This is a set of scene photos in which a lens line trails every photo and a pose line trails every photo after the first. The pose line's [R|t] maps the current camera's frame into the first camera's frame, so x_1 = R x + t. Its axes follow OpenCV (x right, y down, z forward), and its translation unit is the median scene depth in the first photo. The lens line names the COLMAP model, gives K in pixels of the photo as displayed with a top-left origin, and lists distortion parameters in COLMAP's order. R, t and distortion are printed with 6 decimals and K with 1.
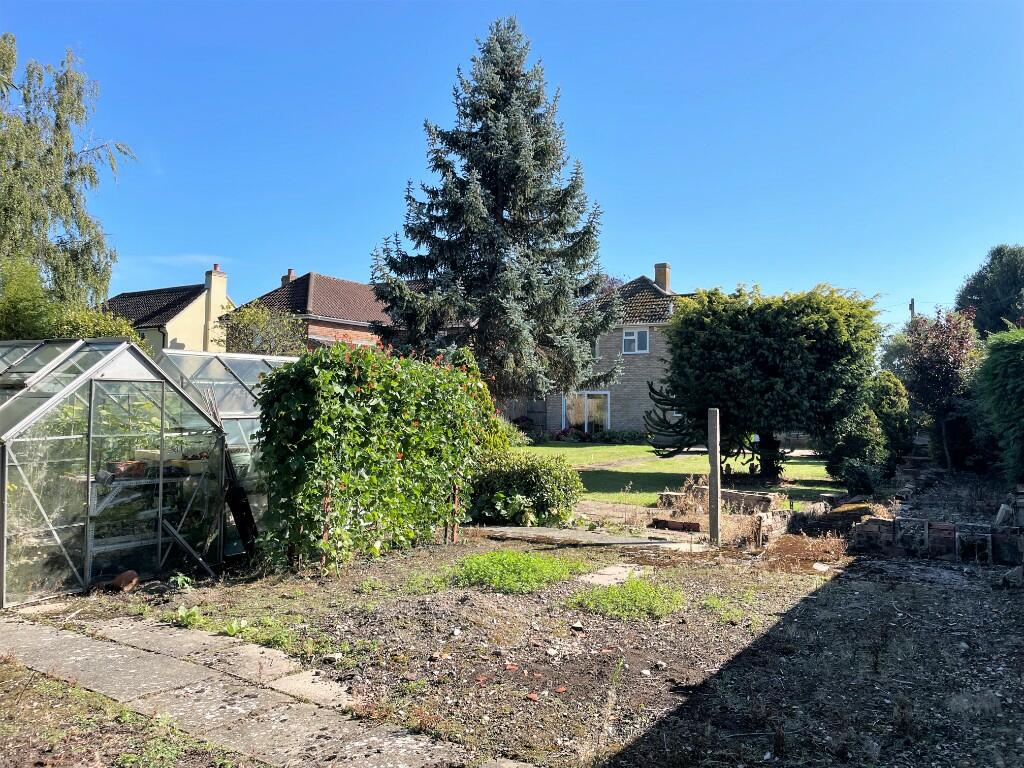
lens RADIAL K [[771.6, 0, 508.5], [0, 771.6, 379.0], [0, 0, 1]] dist [0.049423, -0.028870]
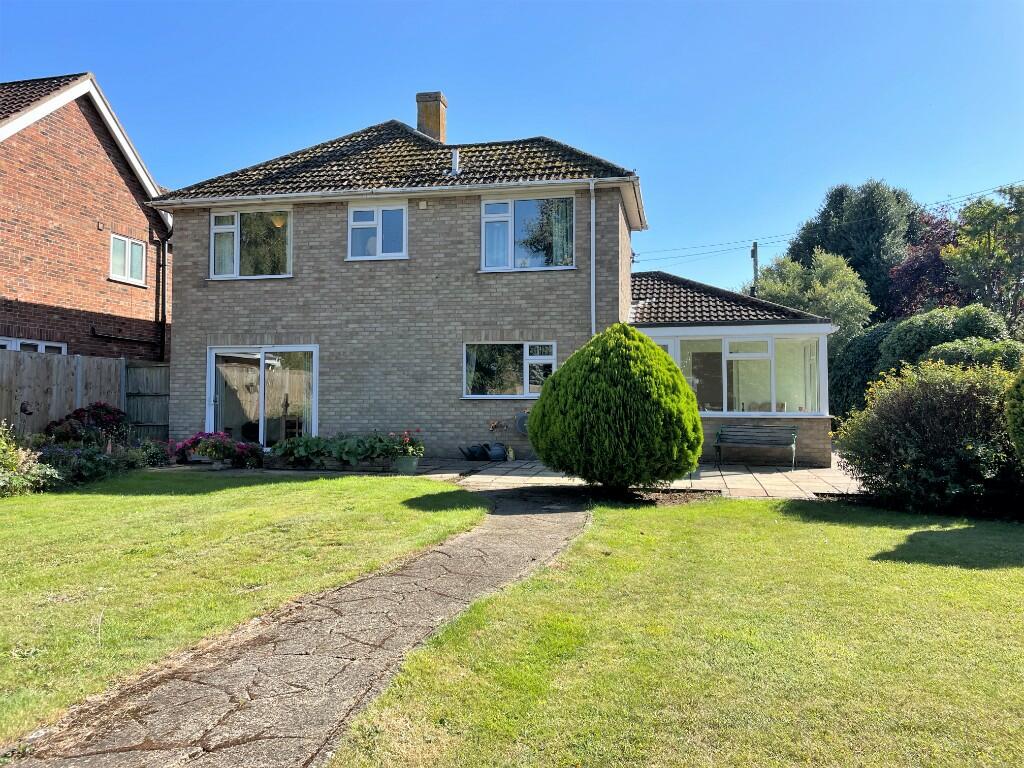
lens RADIAL K [[771.6, 0, 512.3], [0, 771.6, 380.7], [0, 0, 1]] dist [0.049423, -0.028870]
pose [[0.946527, 0.000015, 0.322626, 0.092209], [-0.002531, 0.999970, 0.007377, 0.032119], [-0.322616, -0.007799, 0.946498, 0.540849]]
